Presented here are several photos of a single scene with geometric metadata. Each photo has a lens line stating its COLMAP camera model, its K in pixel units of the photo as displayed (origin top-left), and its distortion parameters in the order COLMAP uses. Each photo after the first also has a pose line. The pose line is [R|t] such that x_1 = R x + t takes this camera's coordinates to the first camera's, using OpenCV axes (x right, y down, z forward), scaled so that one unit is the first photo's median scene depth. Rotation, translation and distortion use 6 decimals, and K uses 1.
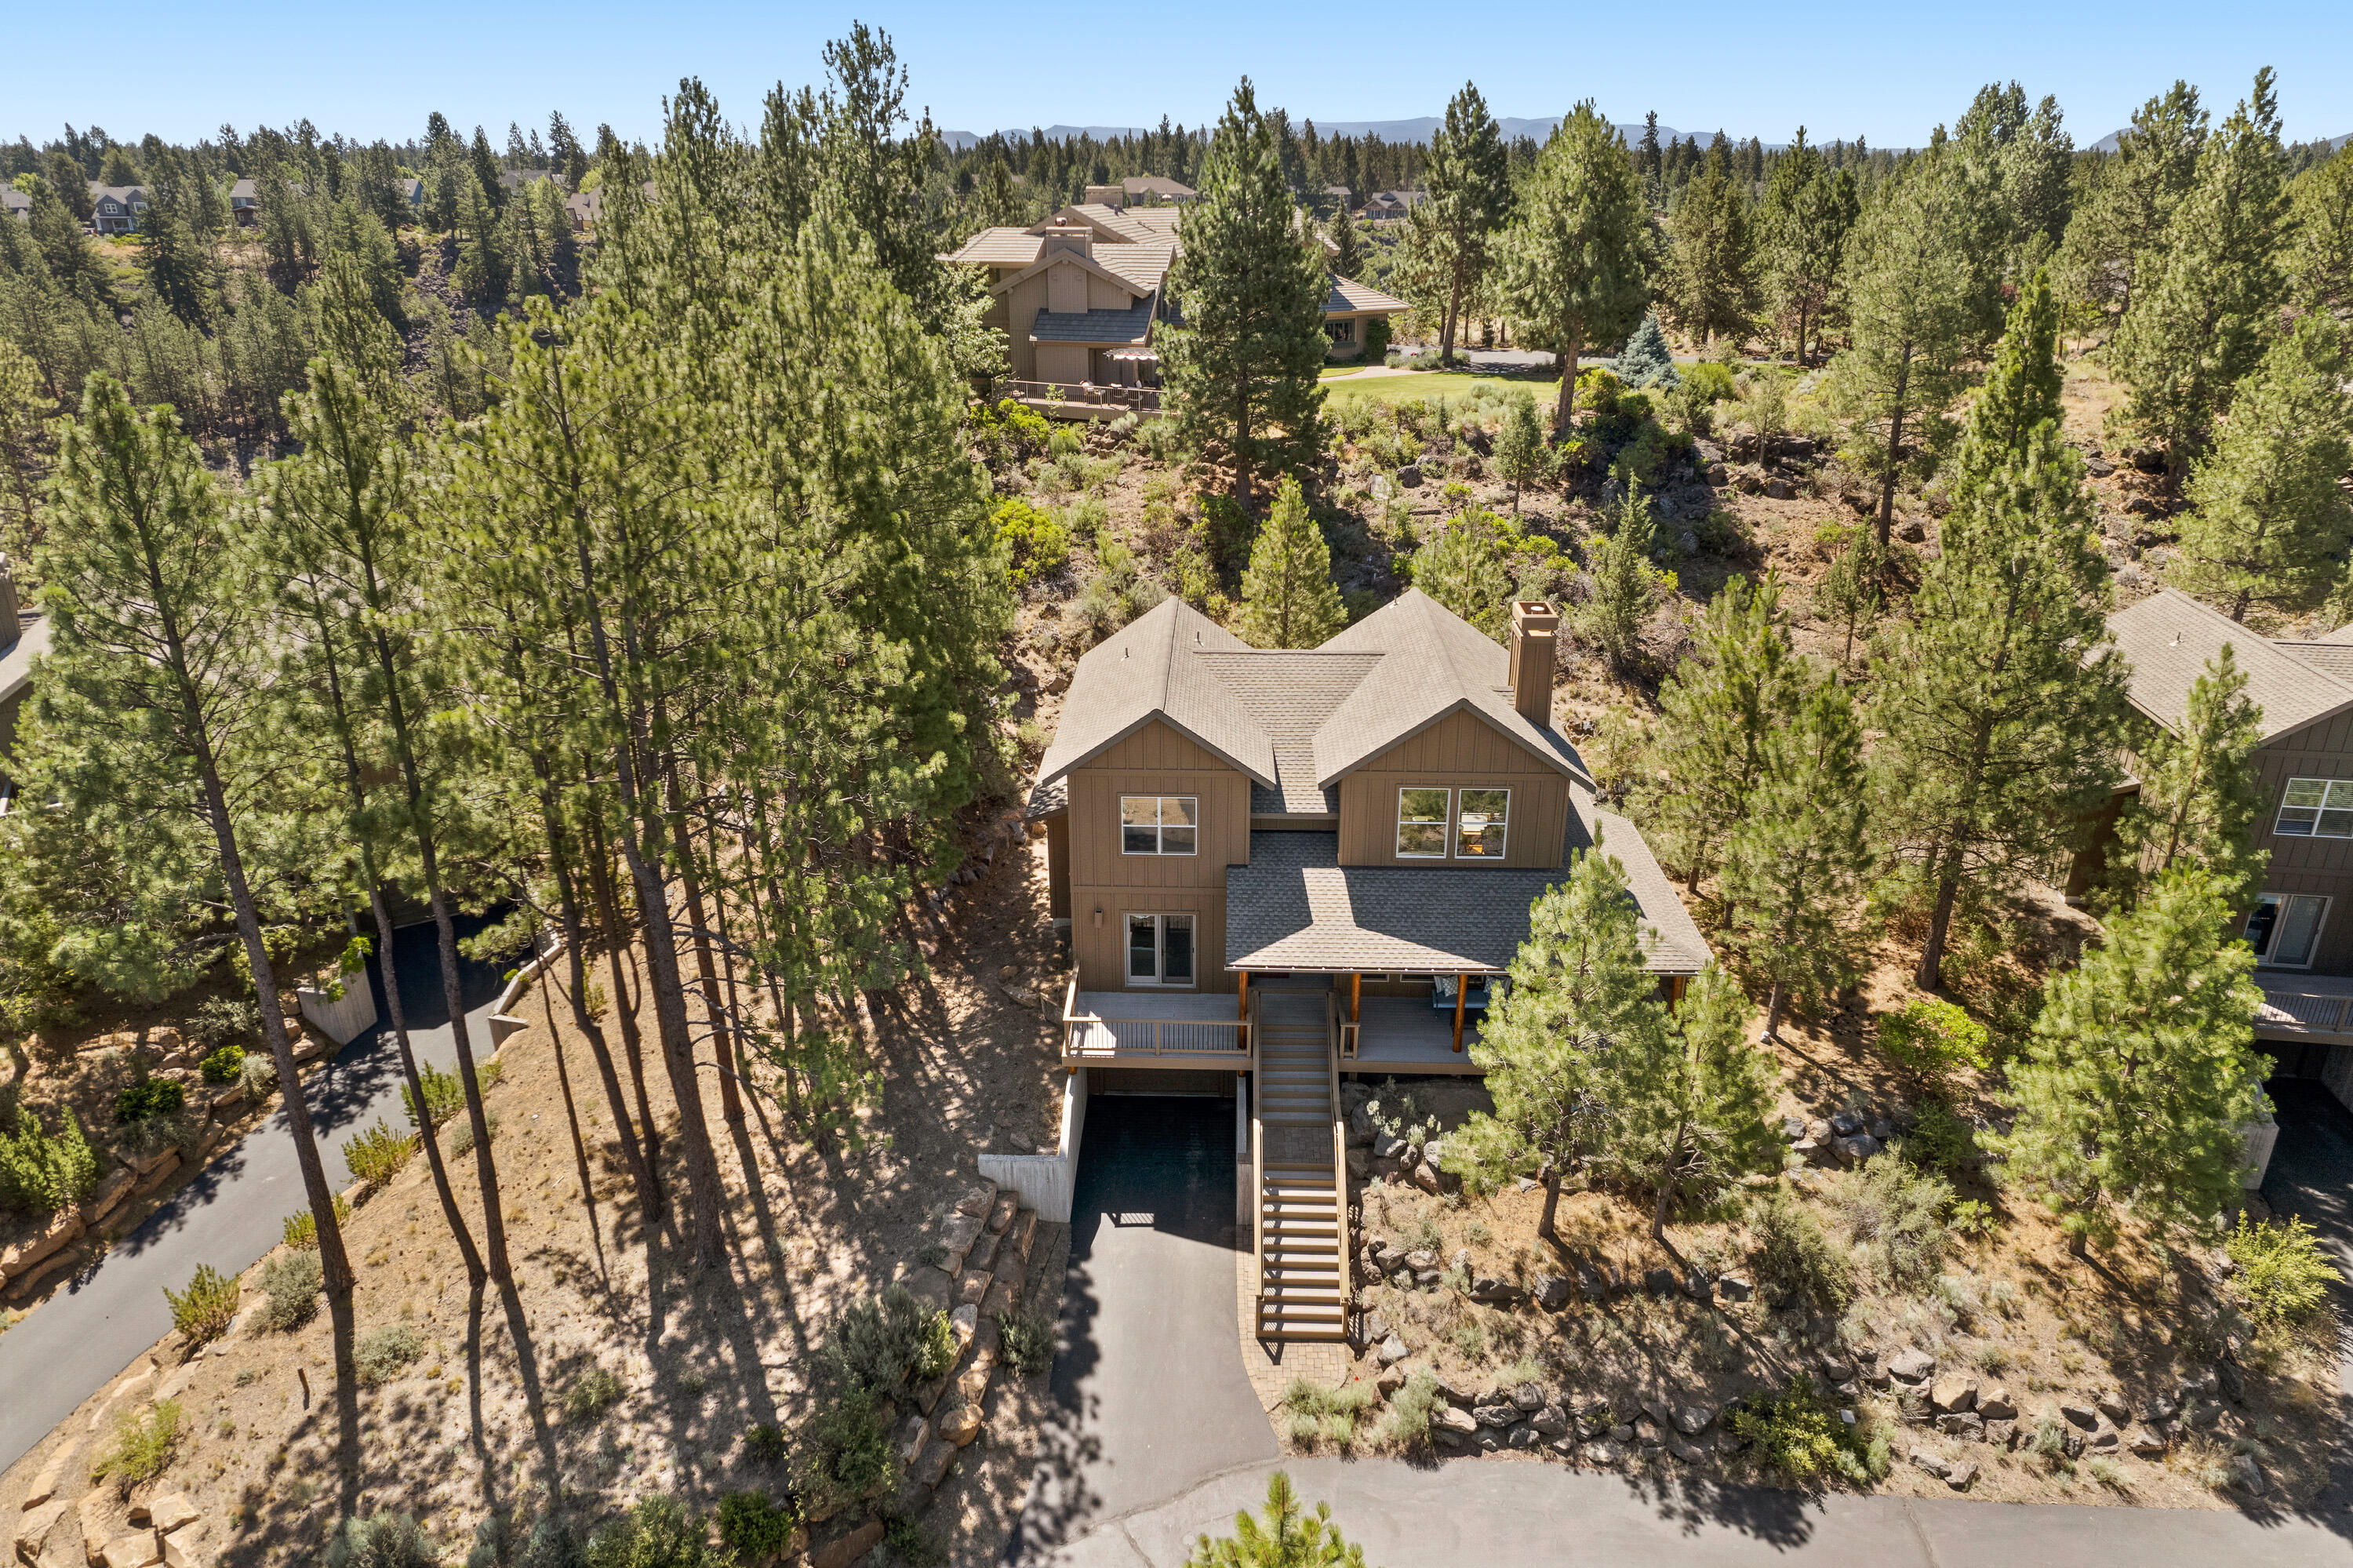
lens RADIAL K [[1484.1, 0, 1176.5], [0, 1484.1, 784.0], [0, 0, 1]] dist [-0.036227, 0.000635]
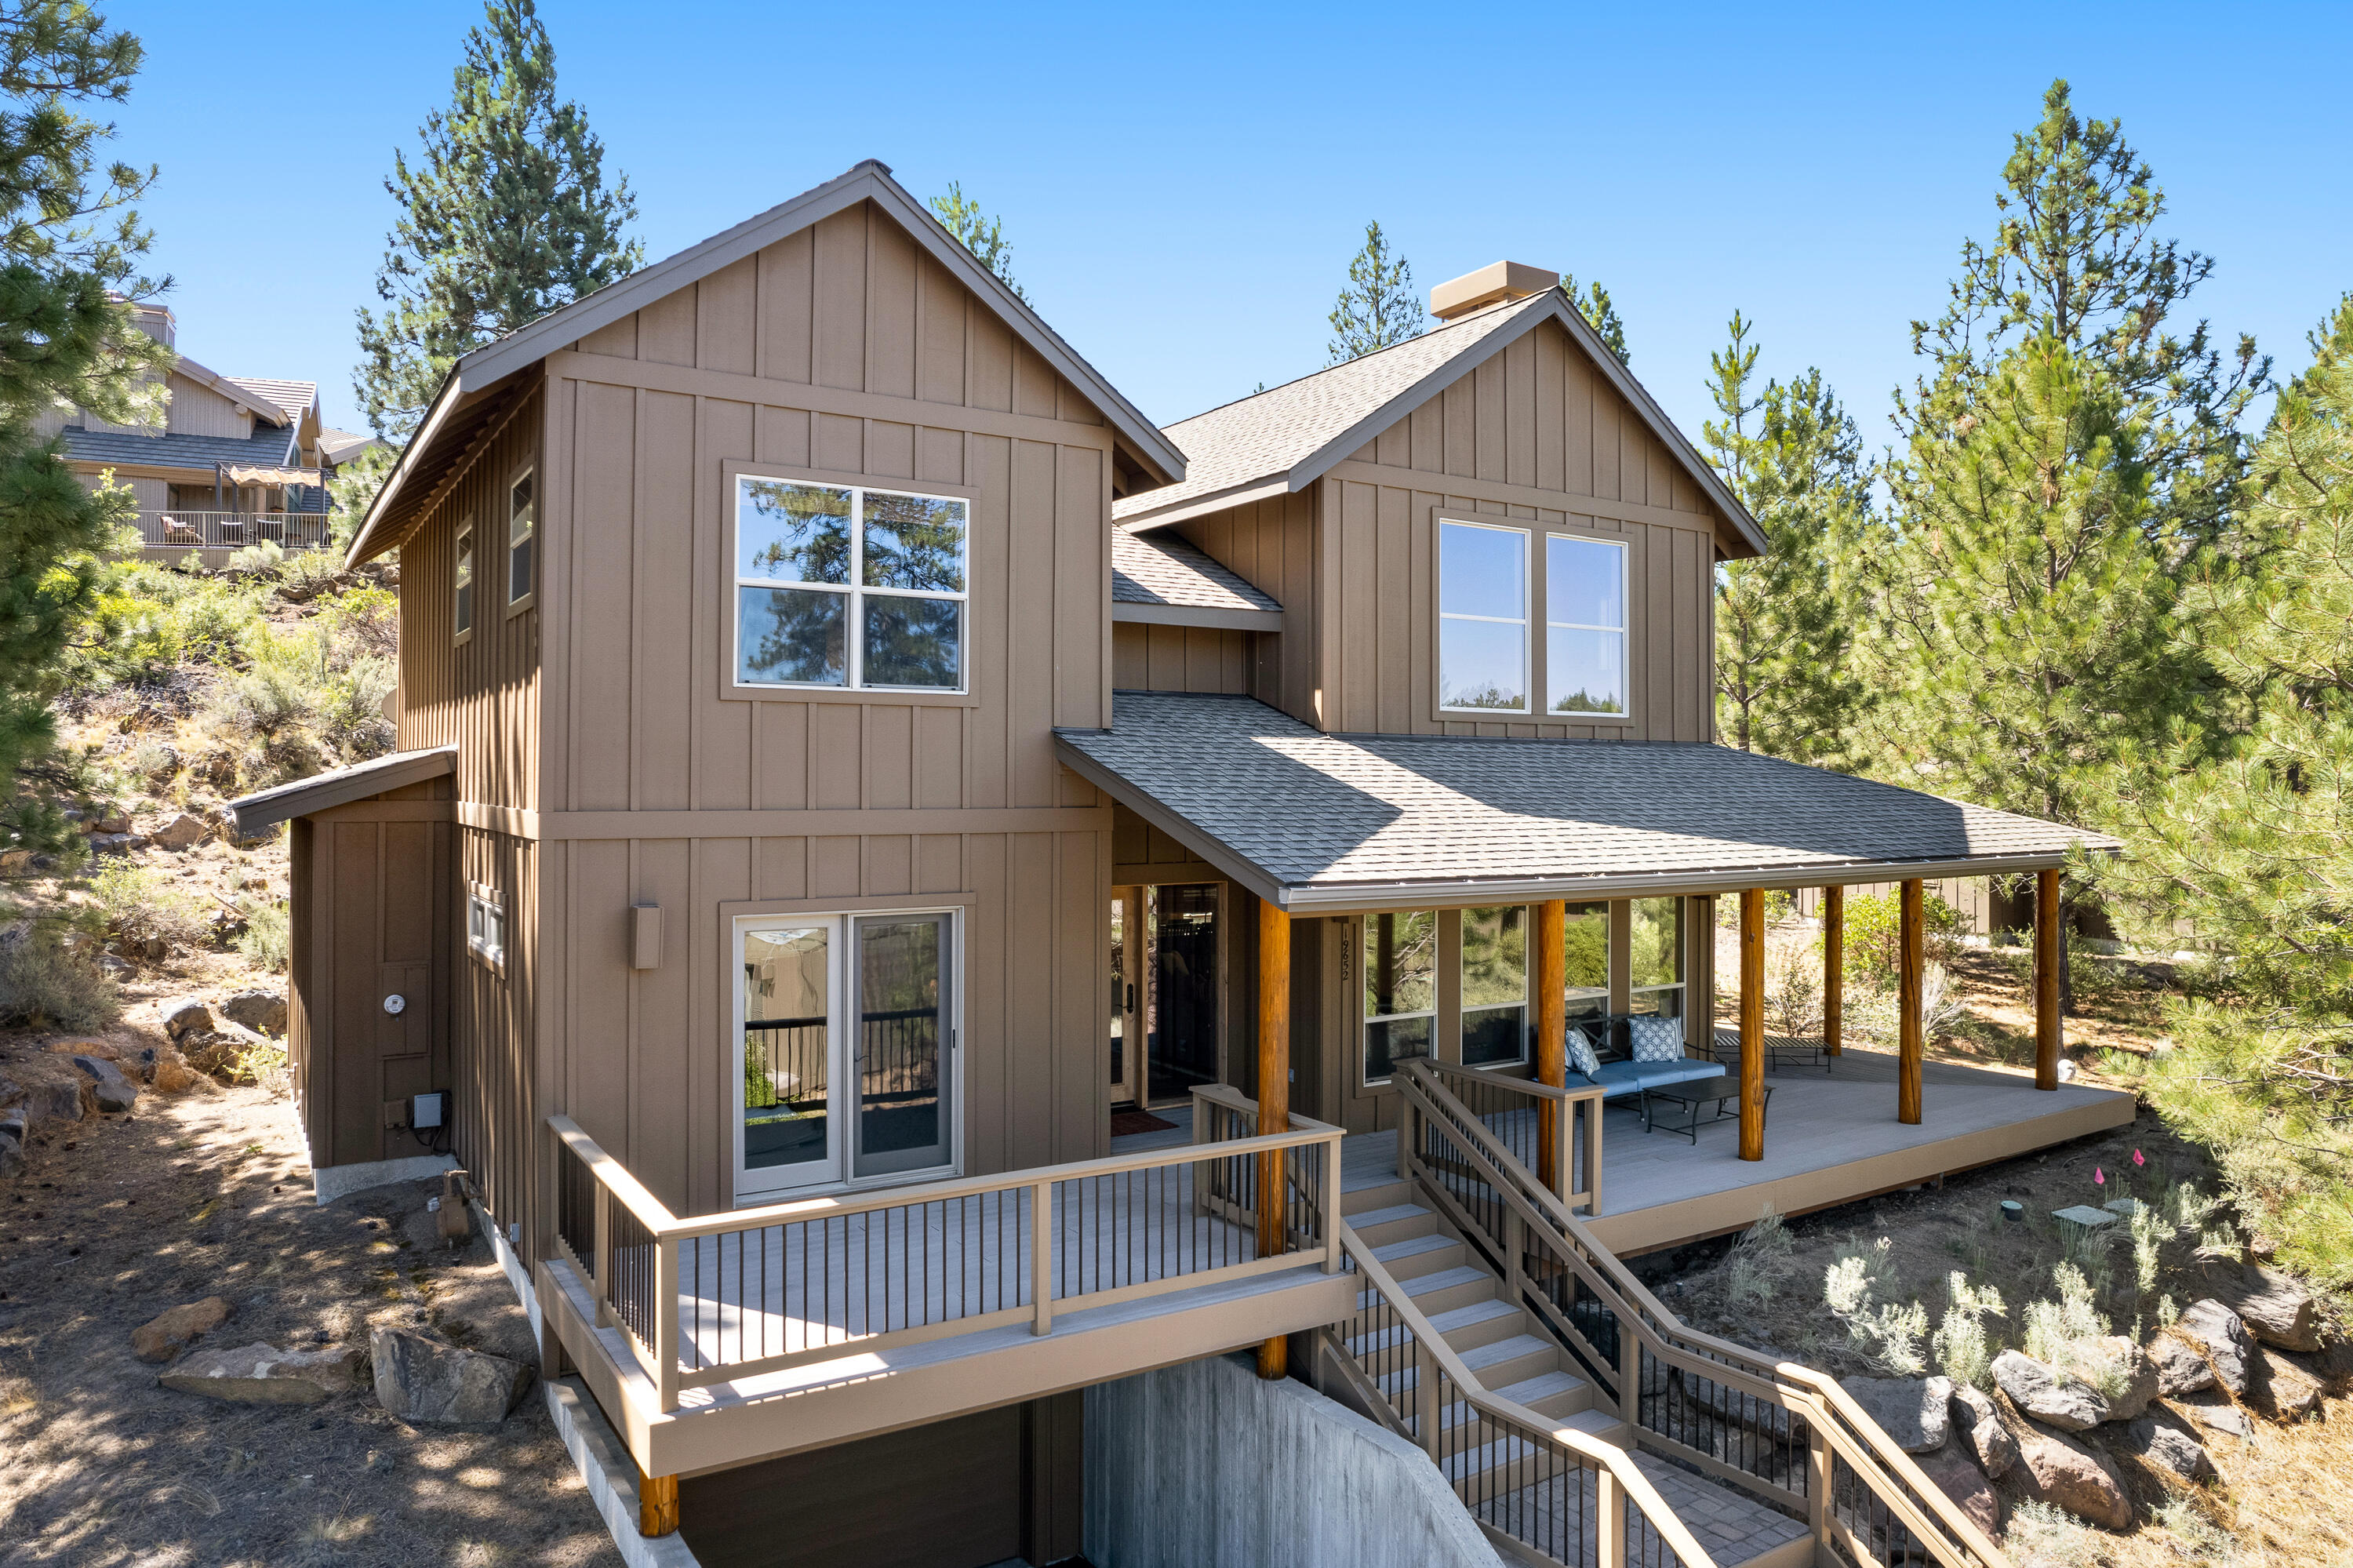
lens RADIAL K [[1505.1, 0, 1125.5], [0, 1505.1, 773.6], [0, 0, 1]] dist [-0.041916, 0.035124]
pose [[0.828655, 0.004673, 0.559740, -0.149054], [0.224984, 0.912858, -0.340694, 0.195781], [-0.512556, 0.408250, 0.755393, 0.807681]]
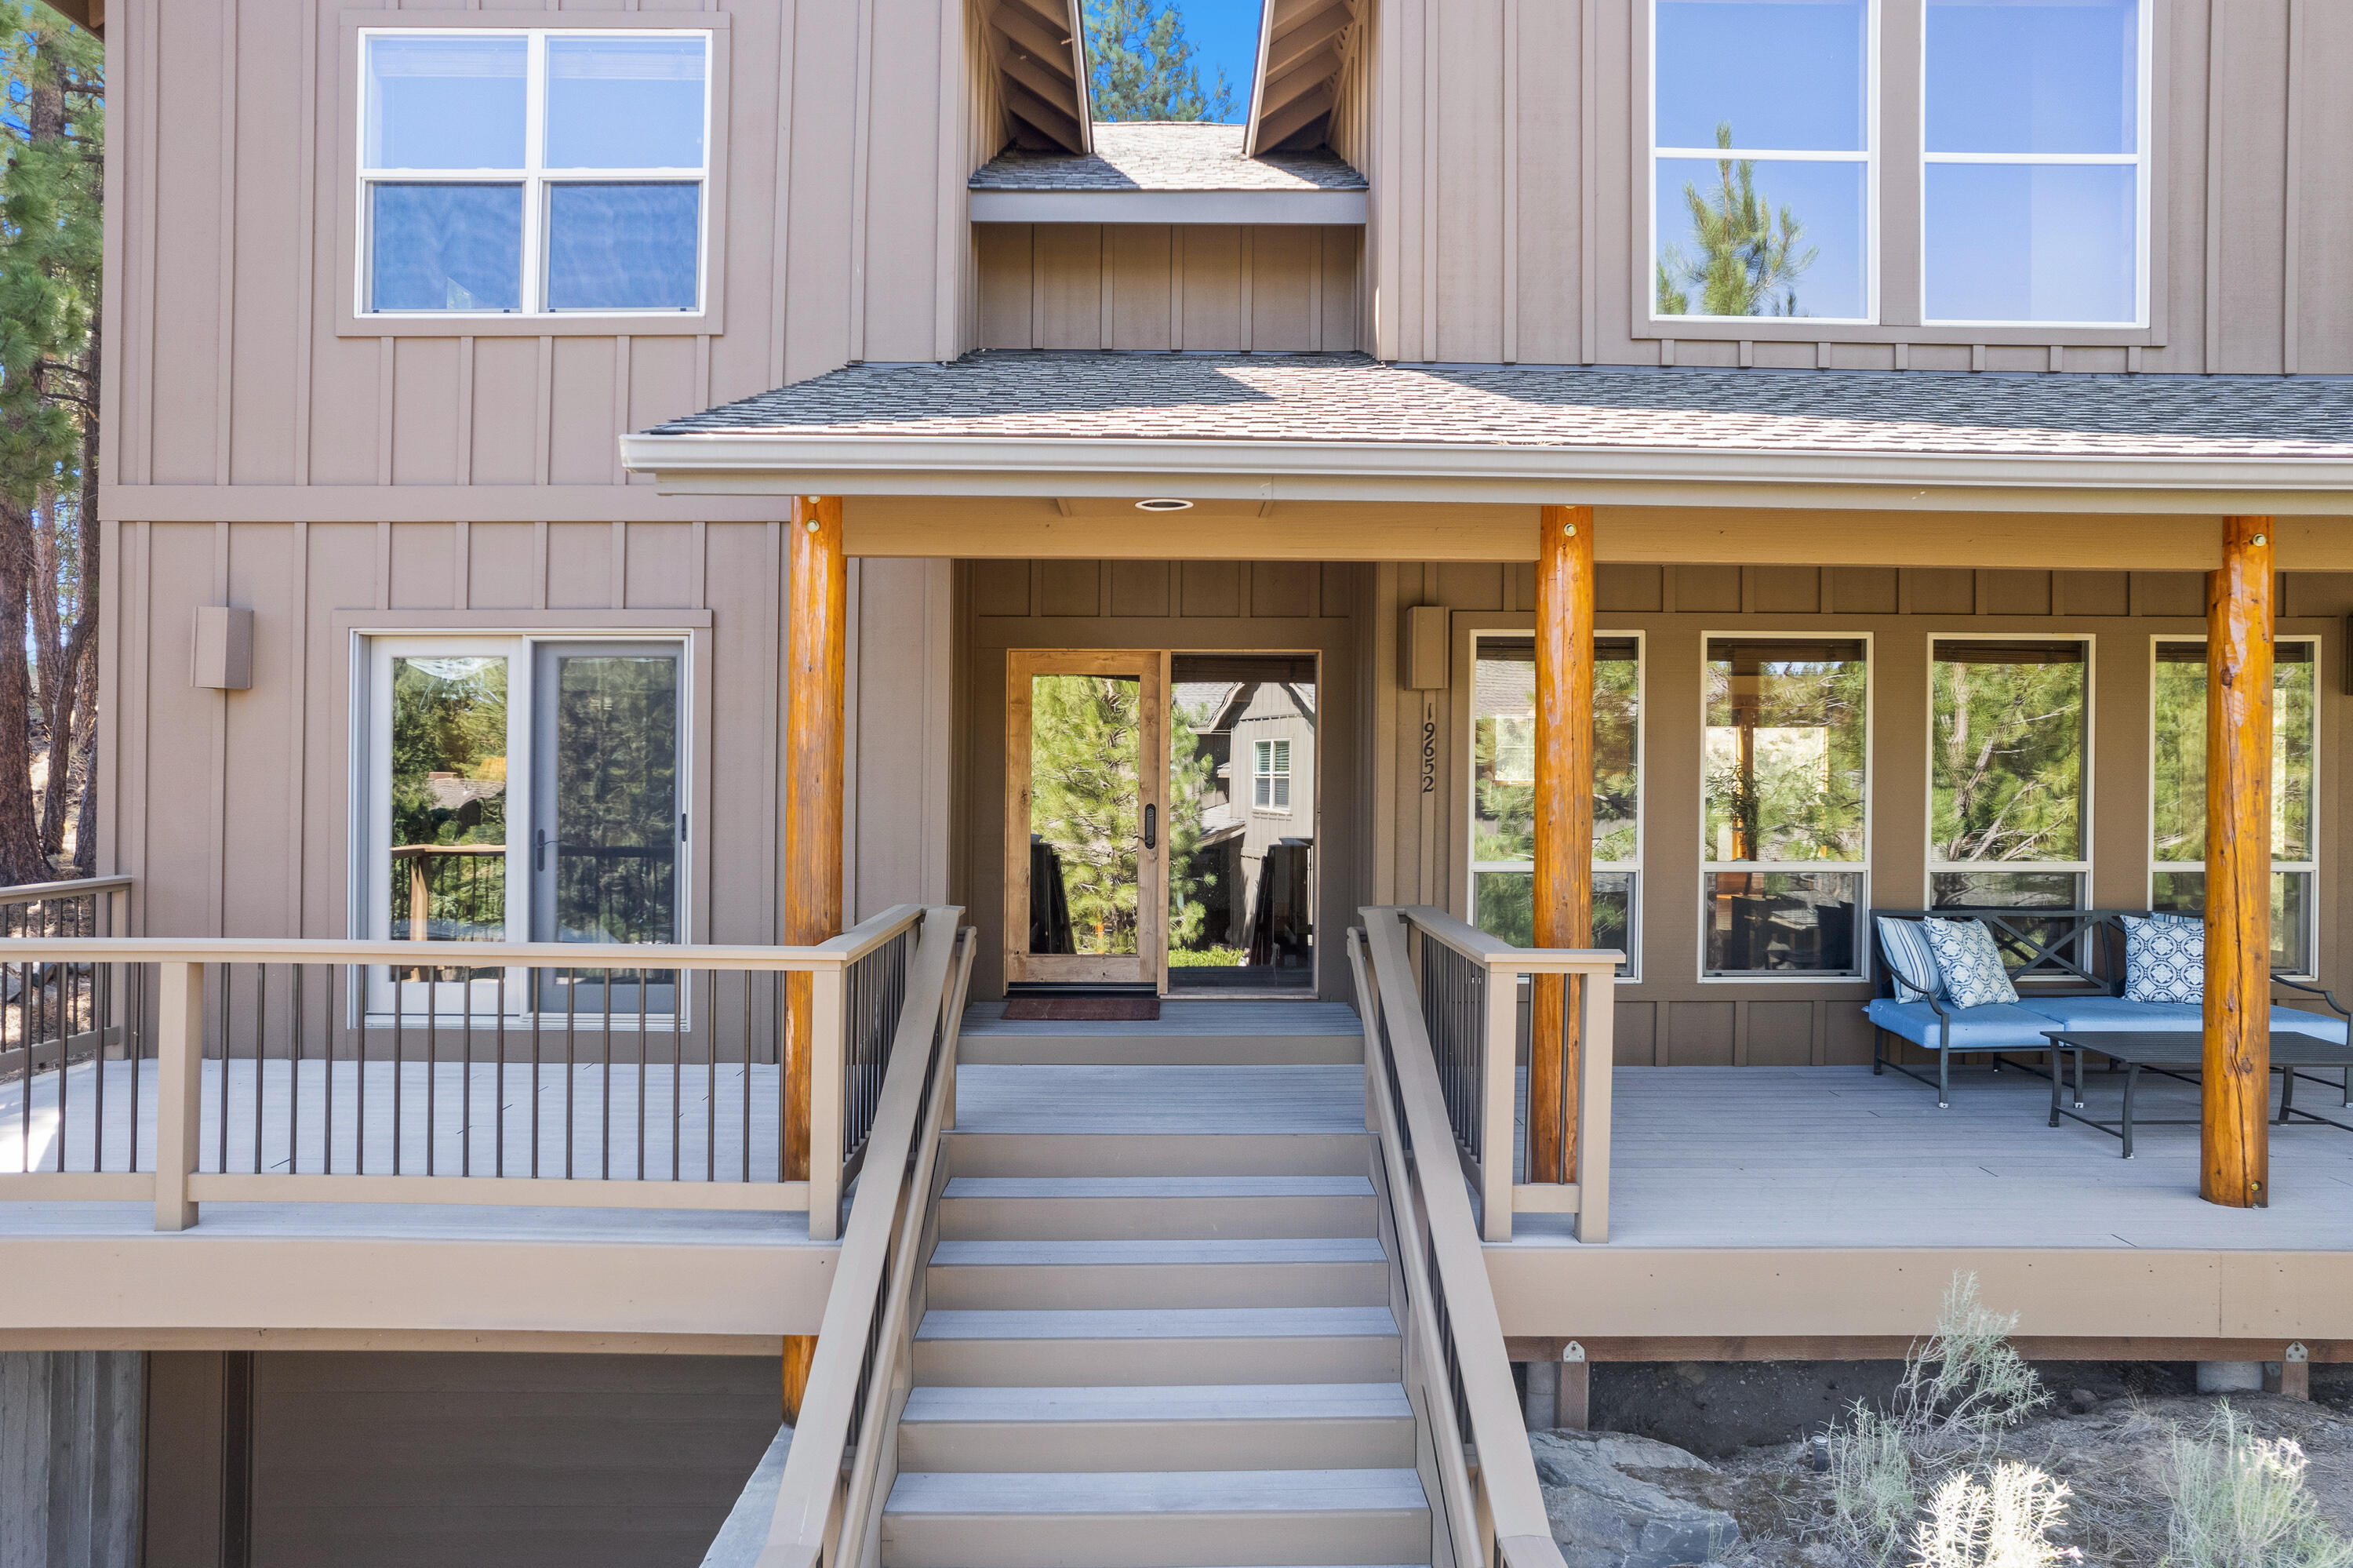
lens RADIAL K [[1484.1, 0, 1176.5], [0, 1484.1, 784.0], [0, 0, 1]] dist [-0.036227, 0.000635]
pose [[0.999019, 0.004858, 0.044011, 0.078116], [0.013252, 0.915591, -0.401892, 0.212043], [-0.042249, 0.402082, 0.914629, 0.898333]]
